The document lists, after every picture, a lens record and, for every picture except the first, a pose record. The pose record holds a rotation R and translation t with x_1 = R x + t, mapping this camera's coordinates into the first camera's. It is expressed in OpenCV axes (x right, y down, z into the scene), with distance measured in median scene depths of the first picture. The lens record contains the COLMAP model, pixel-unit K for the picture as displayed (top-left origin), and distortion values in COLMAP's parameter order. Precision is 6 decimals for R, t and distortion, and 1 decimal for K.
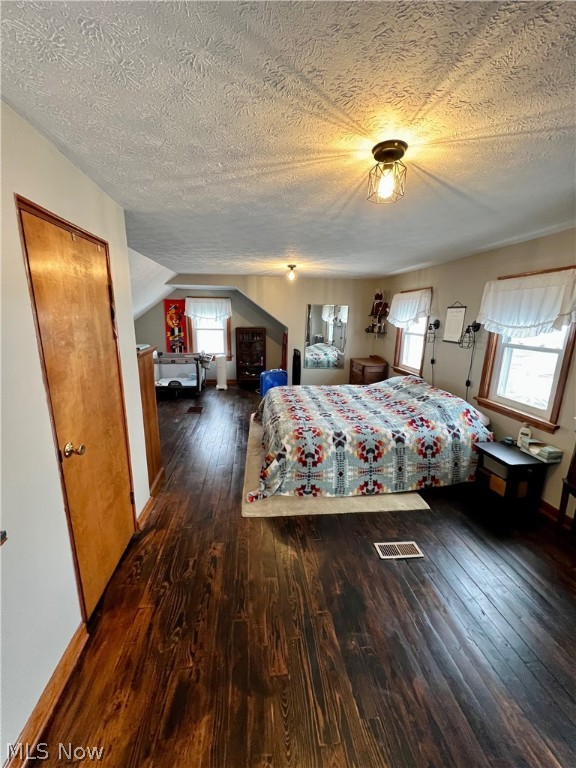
lens RADIAL K [[306.4, 0, 288.0], [0, 306.4, 384.0], [0, 0, 1]] dist [-0.000300, 0.000094]
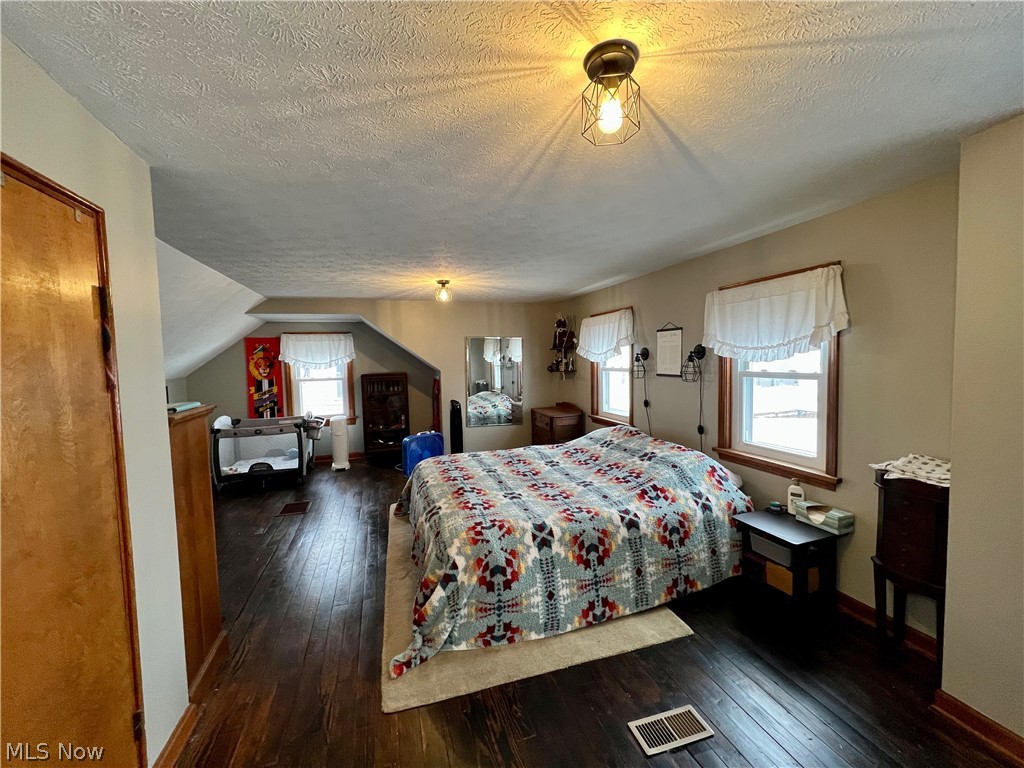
lens RADIAL K [[408.5, 0, 514.1], [0, 408.5, 380.7], [0, 0, 1]] dist [-0.000300, 0.000094]
pose [[0.980370, -0.053128, 0.189875, -0.026520], [0.083869, 0.983914, -0.157733, -0.000912], [-0.178441, 0.170562, 0.969055, 0.151103]]
